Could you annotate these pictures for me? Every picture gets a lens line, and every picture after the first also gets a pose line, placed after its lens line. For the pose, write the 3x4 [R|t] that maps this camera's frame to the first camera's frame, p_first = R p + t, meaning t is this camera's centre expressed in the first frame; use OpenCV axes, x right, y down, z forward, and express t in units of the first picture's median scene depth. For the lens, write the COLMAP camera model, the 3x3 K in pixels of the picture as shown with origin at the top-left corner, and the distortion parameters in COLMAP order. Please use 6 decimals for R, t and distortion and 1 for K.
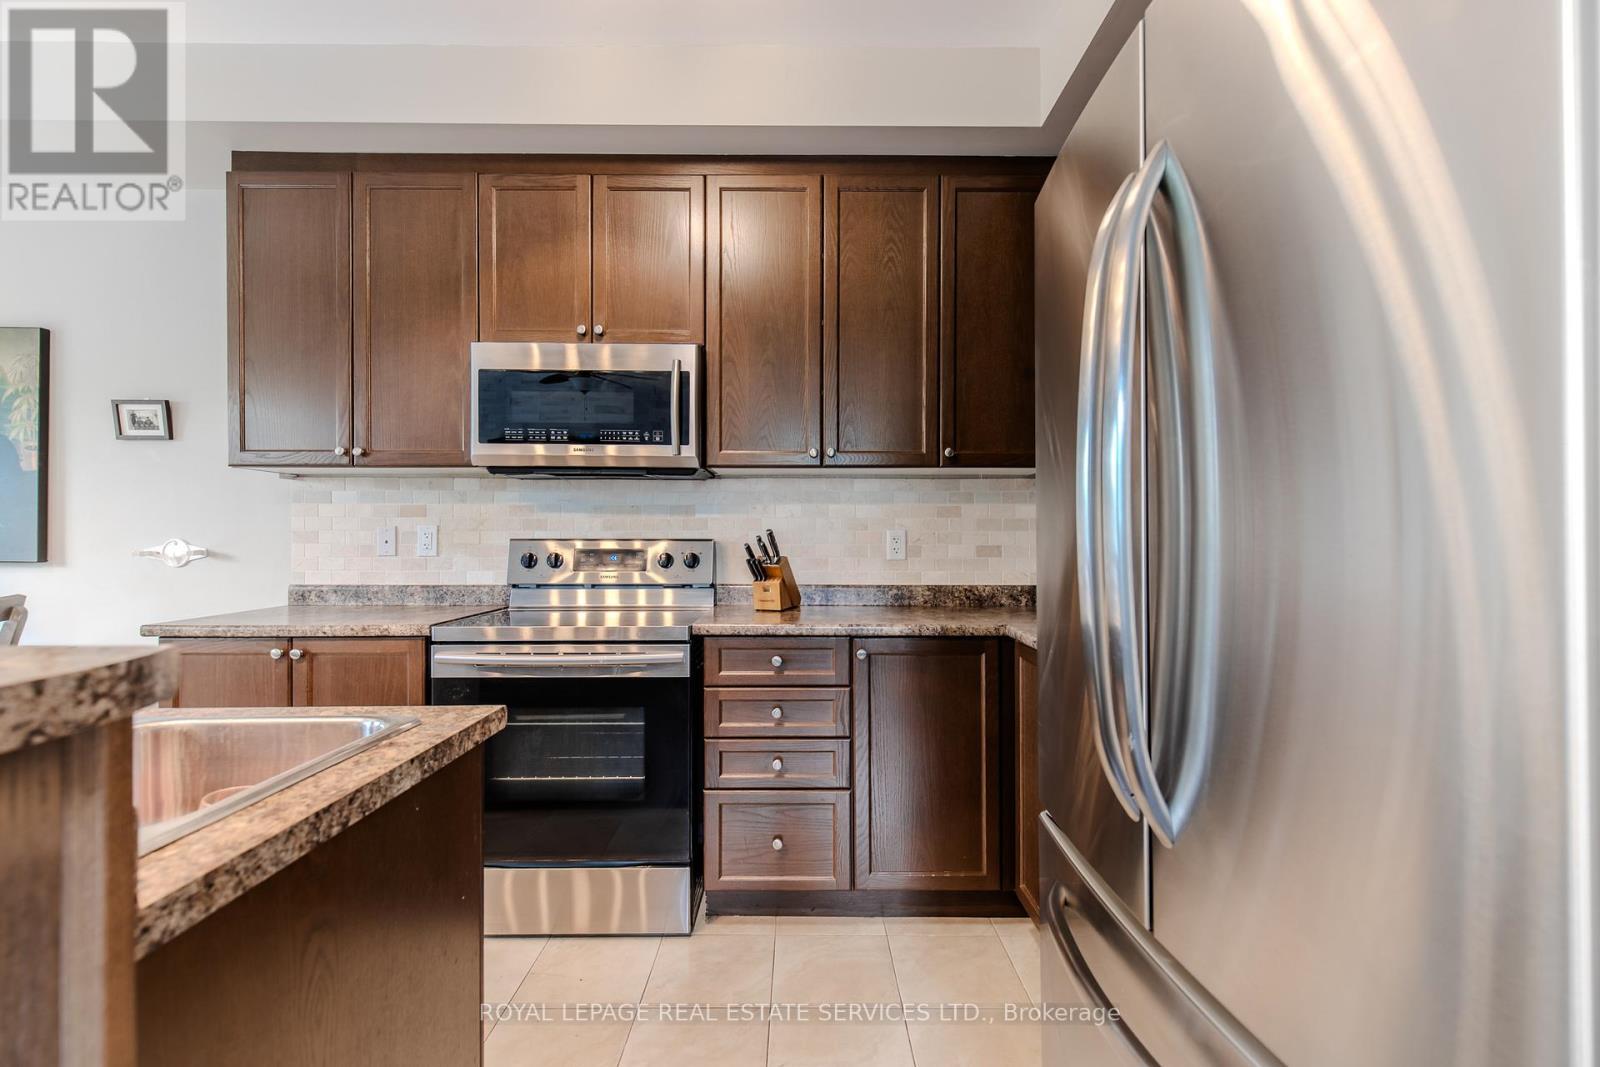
lens RADIAL K [[700.1, 0, 824.0], [0, 700.1, 536.0], [0, 0, 1]] dist [0.013076, 0.000147]
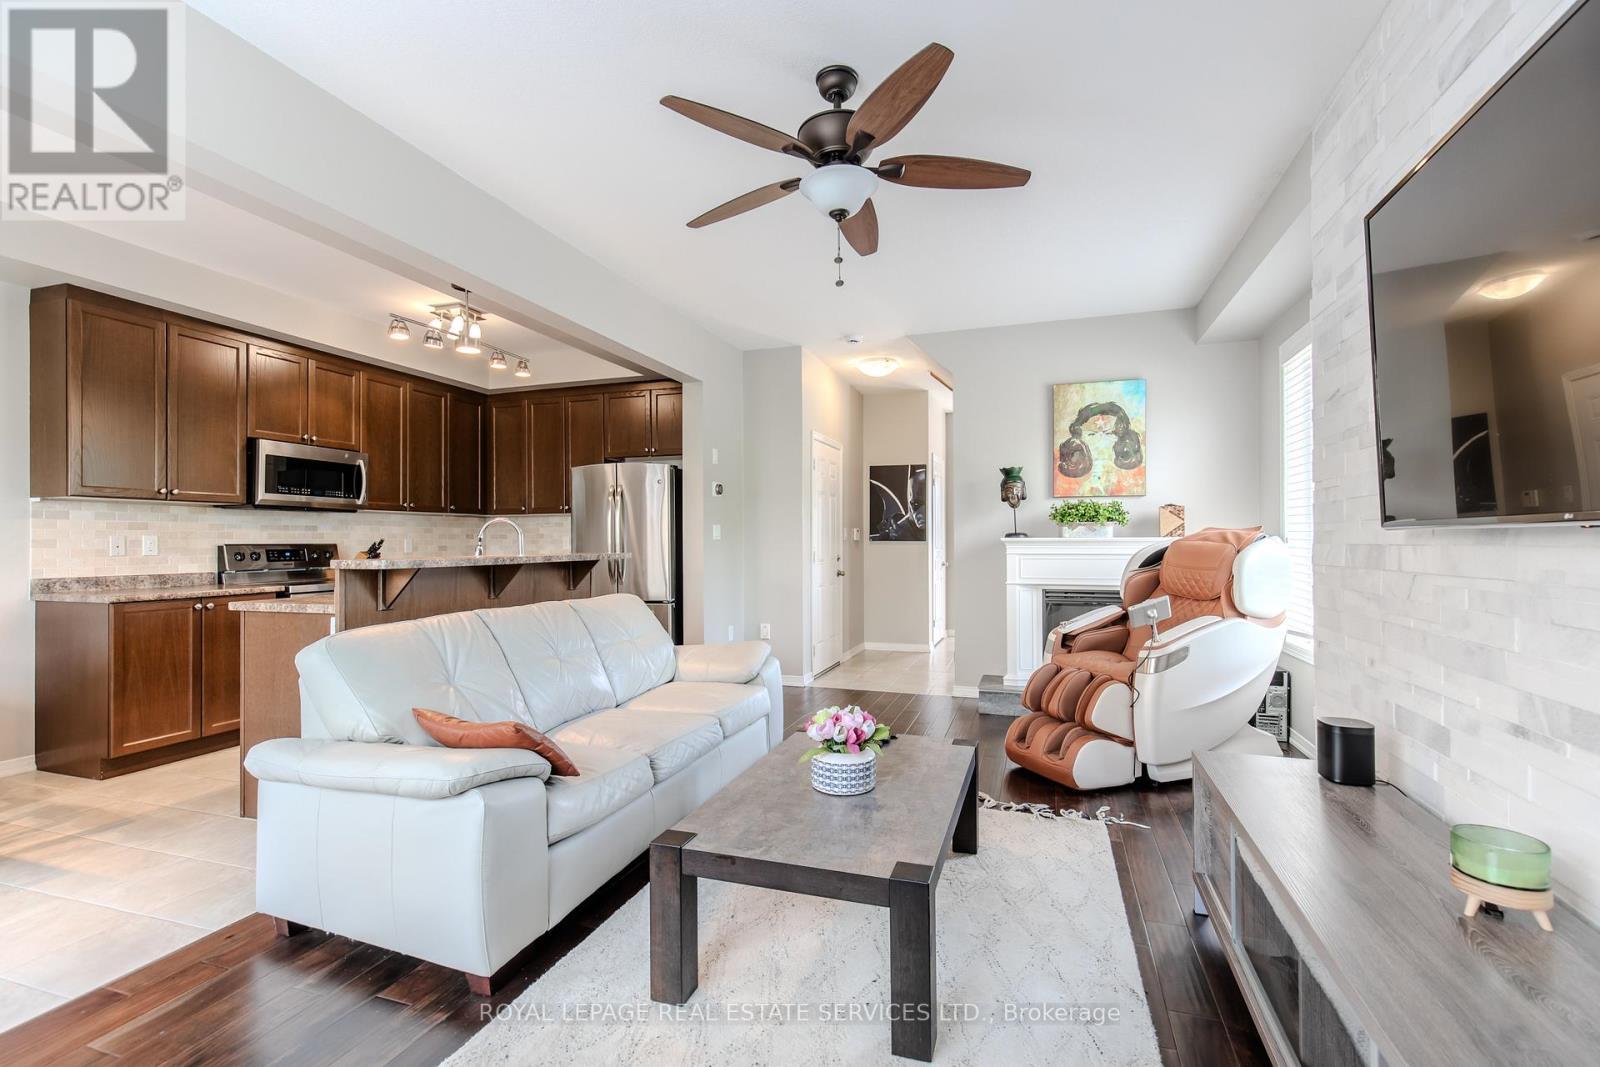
lens RADIAL K [[727.6, 0, 796.8], [0, 727.6, 536.4], [0, 0, 1]] dist [-0.001040, 0.000615]
pose [[0.340983, 0.004758, 0.940057, -1.569277], [0.003883, 0.999972, -0.006470, 0.002231], [-0.940061, 0.005857, 0.340955, -0.858925]]
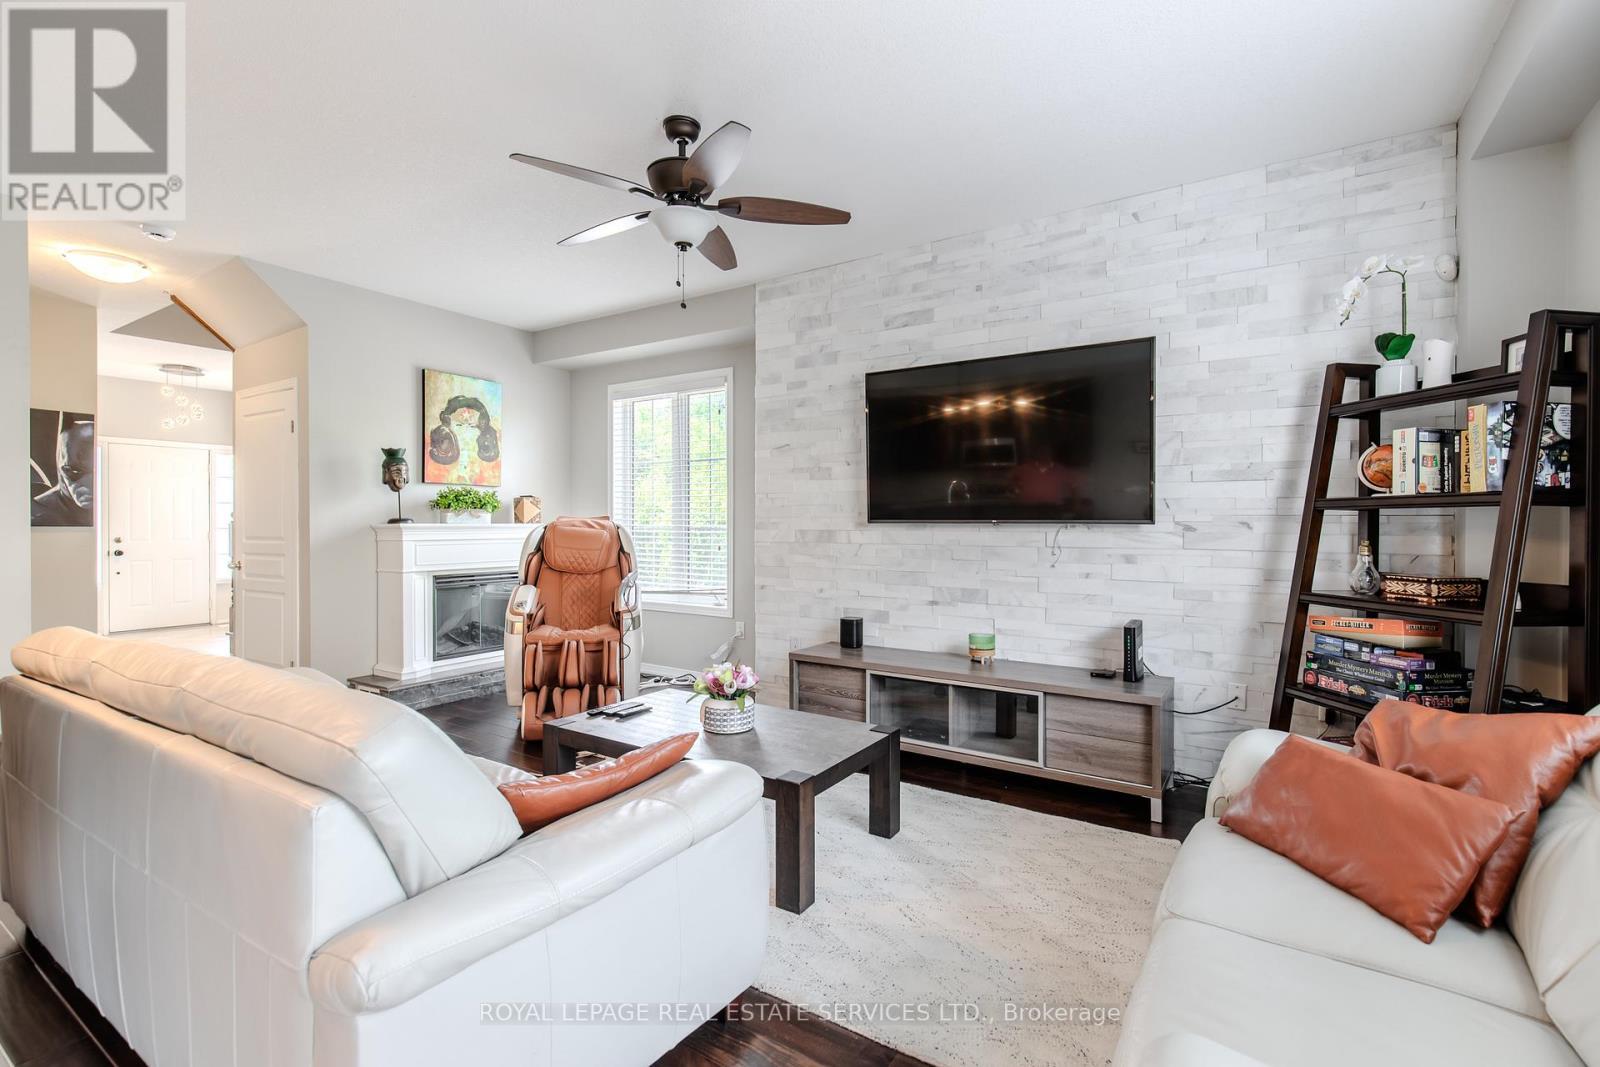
lens RADIAL K [[727.6, 0, 814.3], [0, 727.6, 525.8], [0, 0, 1]] dist [-0.001040, 0.000615]
pose [[-0.838396, -0.002345, 0.545056, -1.411789], [-0.000785, 0.999995, 0.003095, -0.005434], [-0.545060, 0.002167, -0.838394, 0.279796]]
